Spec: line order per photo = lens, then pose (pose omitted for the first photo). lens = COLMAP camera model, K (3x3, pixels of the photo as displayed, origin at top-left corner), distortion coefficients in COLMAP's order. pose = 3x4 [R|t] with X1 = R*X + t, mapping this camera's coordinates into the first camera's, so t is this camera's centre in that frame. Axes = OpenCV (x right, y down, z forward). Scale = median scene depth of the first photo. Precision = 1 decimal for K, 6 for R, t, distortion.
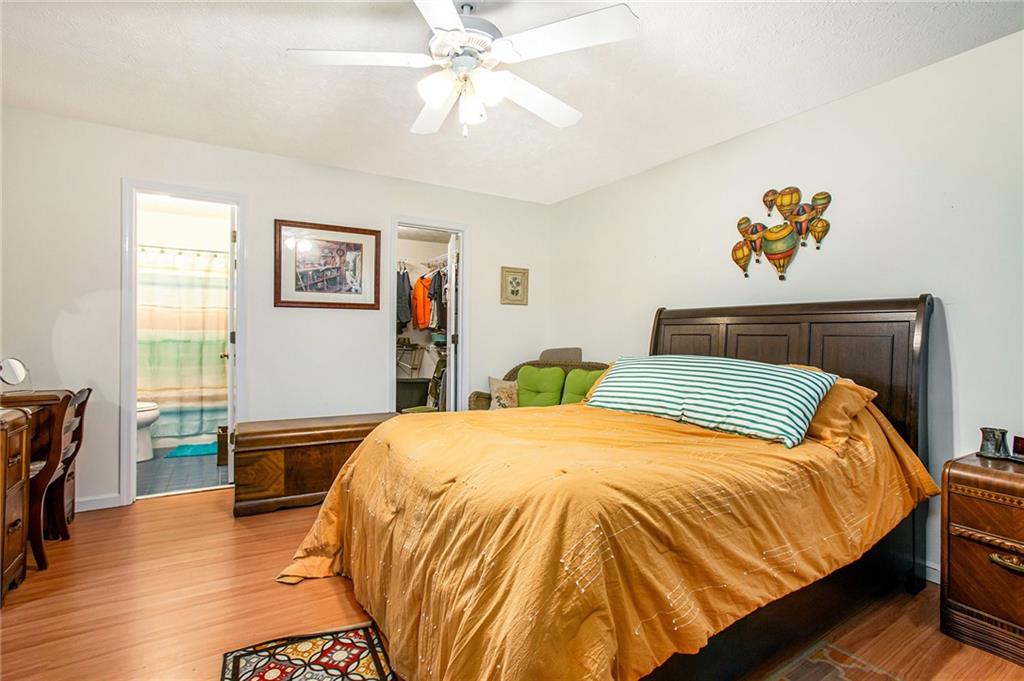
lens RADIAL K [[478.9, 0, 519.0], [0, 478.9, 337.9], [0, 0, 1]] dist [-0.068245, 0.012021]
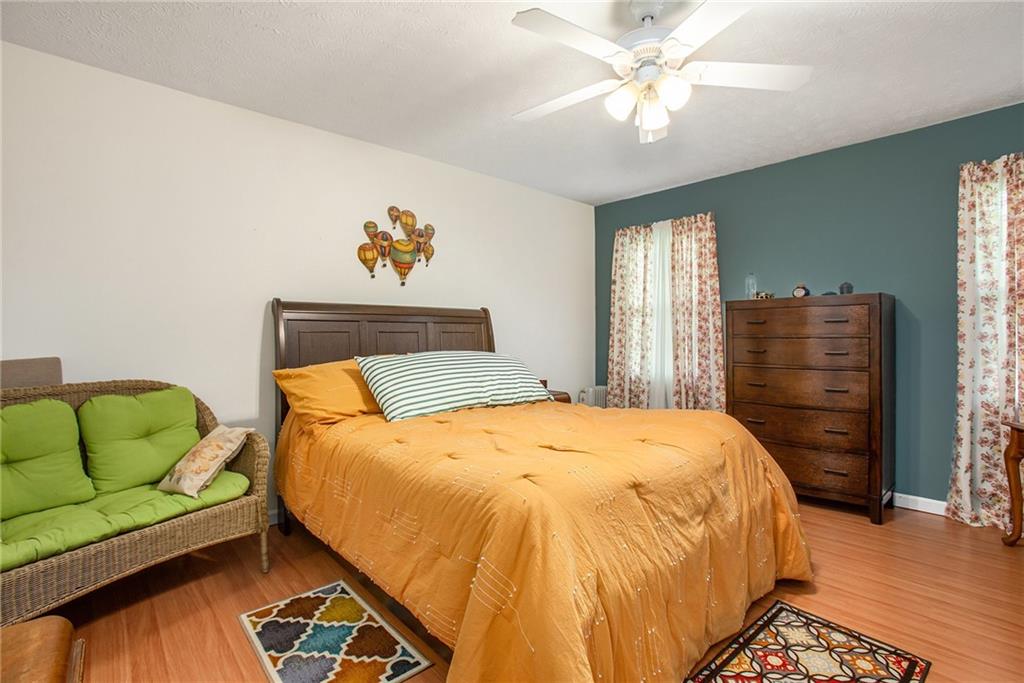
lens RADIAL K [[478.9, 0, 517.0], [0, 478.9, 336.0], [0, 0, 1]] dist [-0.068245, 0.012021]
pose [[-0.178609, -0.015452, 0.983799, -0.686518], [0.003105, 0.999863, 0.016268, -0.014768], [-0.983915, 0.005960, -0.178536, 0.932071]]
